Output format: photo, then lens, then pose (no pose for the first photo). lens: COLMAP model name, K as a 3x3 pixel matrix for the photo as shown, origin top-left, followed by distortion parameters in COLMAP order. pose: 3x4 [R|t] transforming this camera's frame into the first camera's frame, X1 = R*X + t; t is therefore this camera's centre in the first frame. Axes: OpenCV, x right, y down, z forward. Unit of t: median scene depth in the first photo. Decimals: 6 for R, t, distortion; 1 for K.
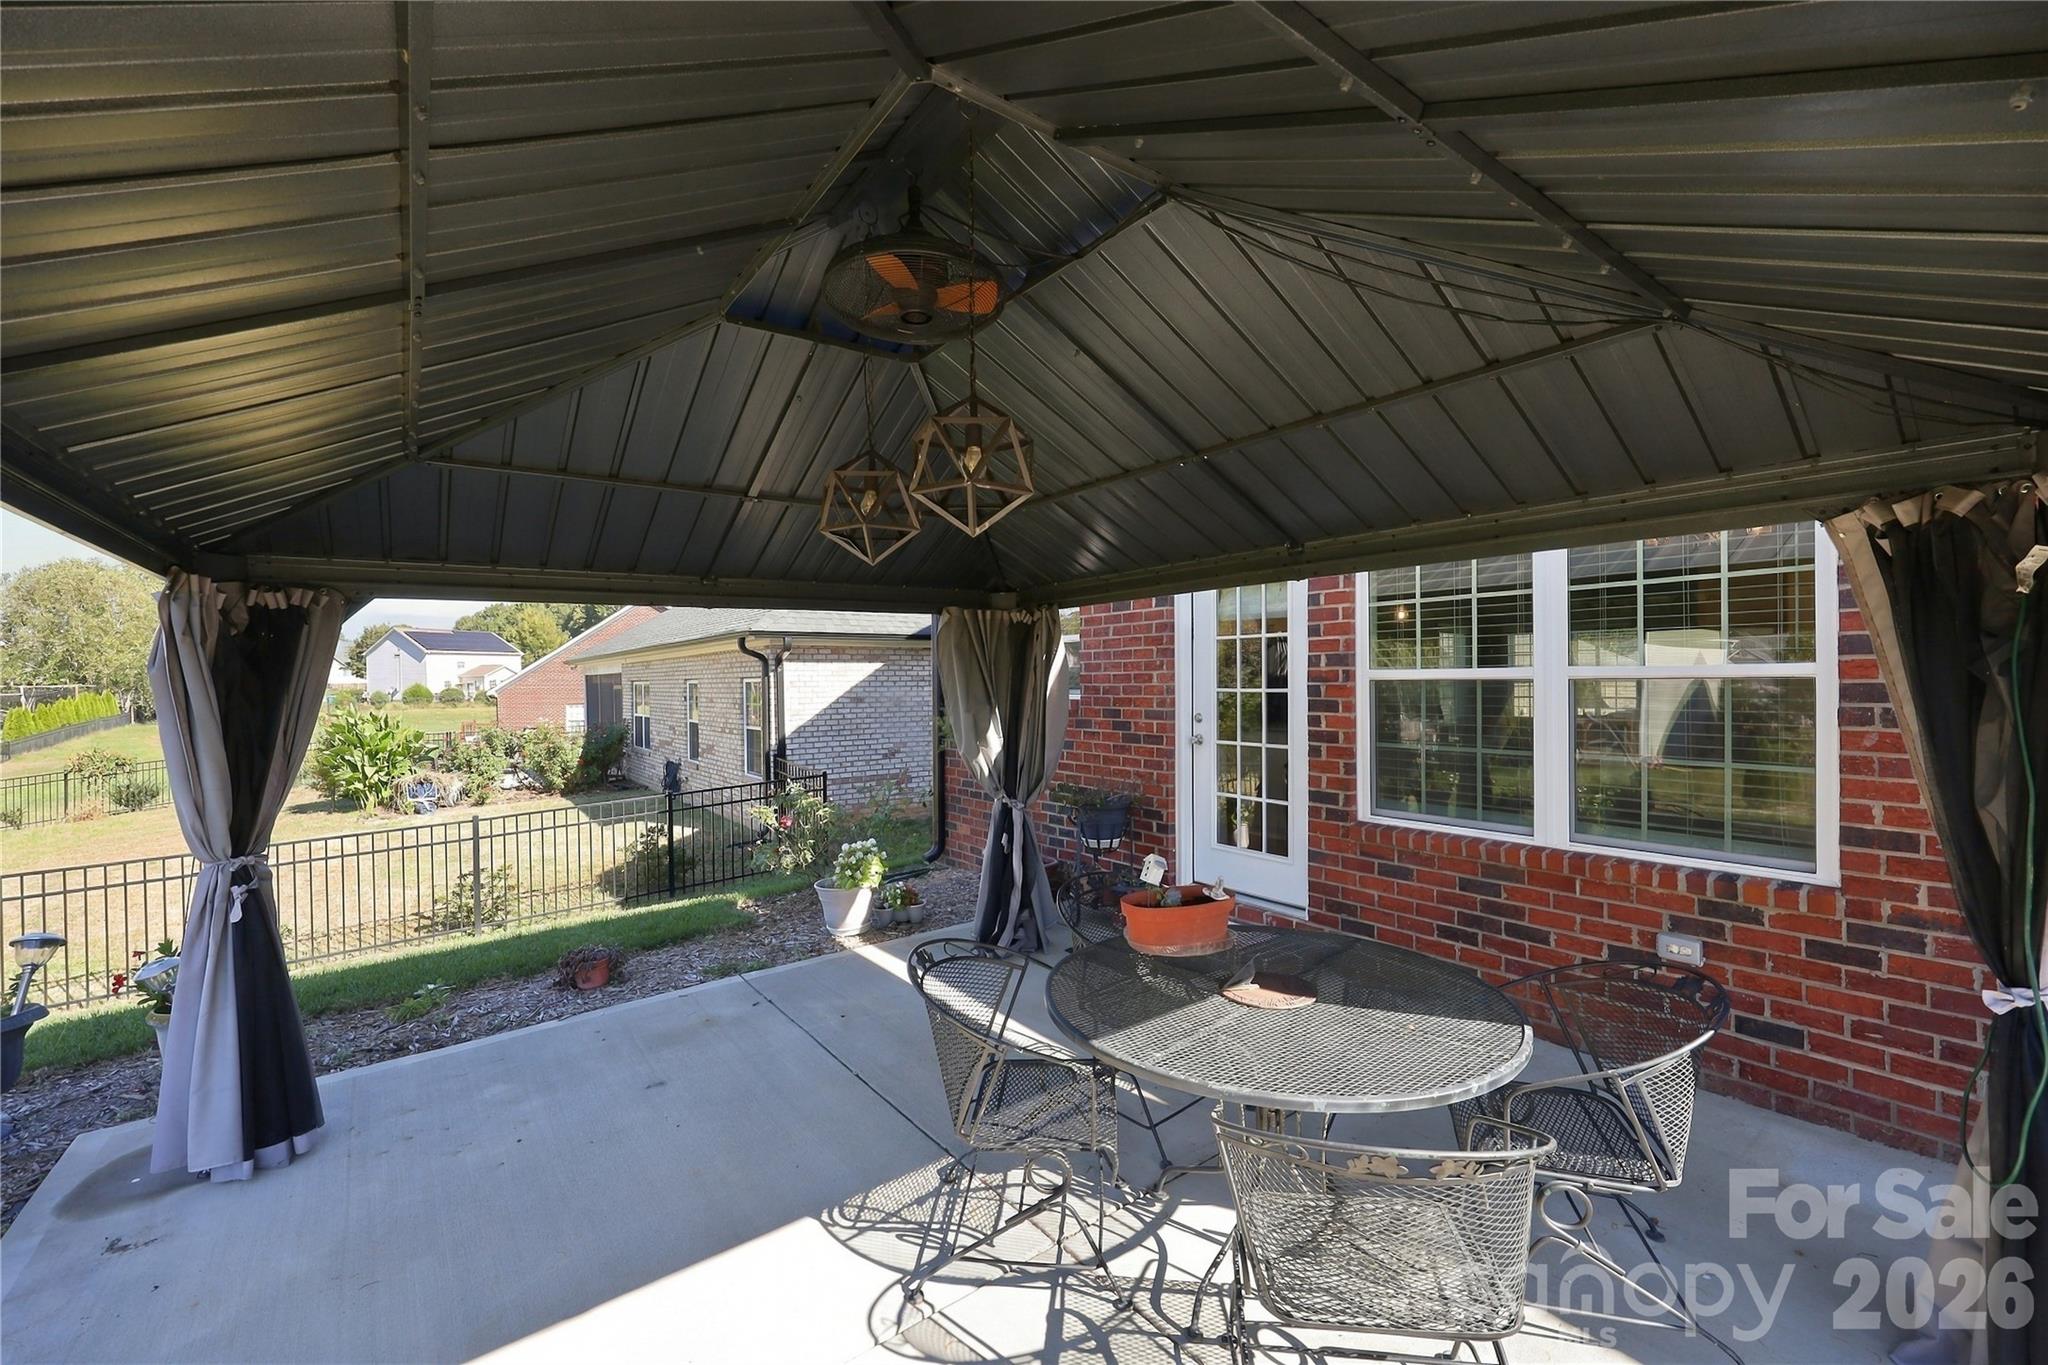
lens RADIAL K [[831.7, 0, 1024.0], [0, 831.7, 682.5], [0, 0, 1]] dist [-0.001025, 0.000487]
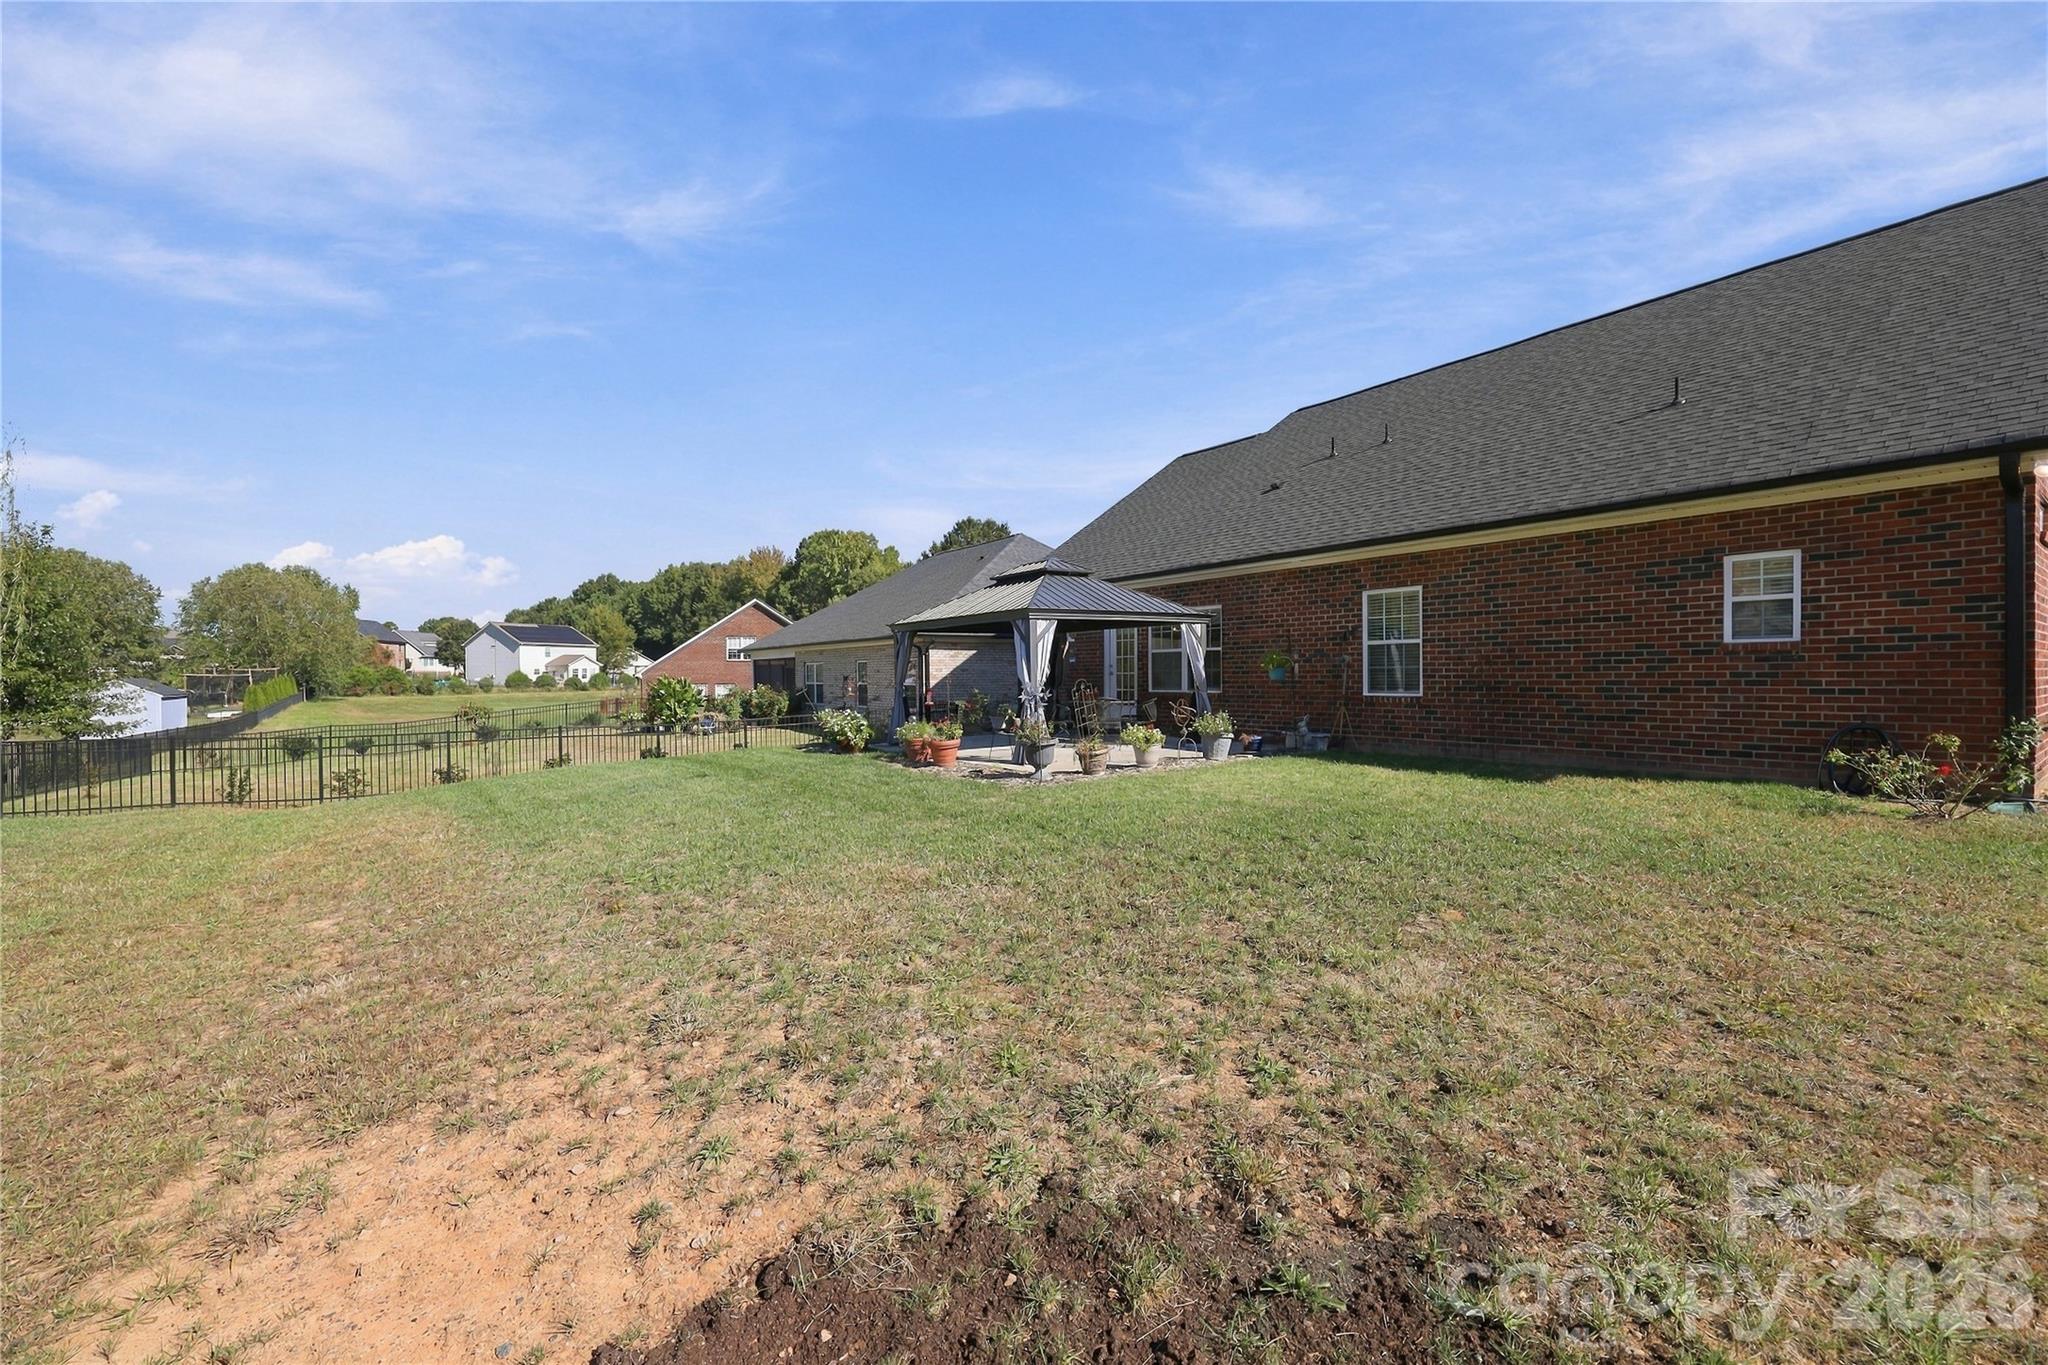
lens RADIAL K [[831.7, 0, 1024.0], [0, 831.7, 682.5], [0, 0, 1]] dist [-0.001025, 0.000487]
pose [[0.999700, 0.007508, -0.023329, -0.020754], [-0.007365, 0.999954, 0.006209, 0.039099], [0.023375, -0.006035, 0.999709, -0.944273]]
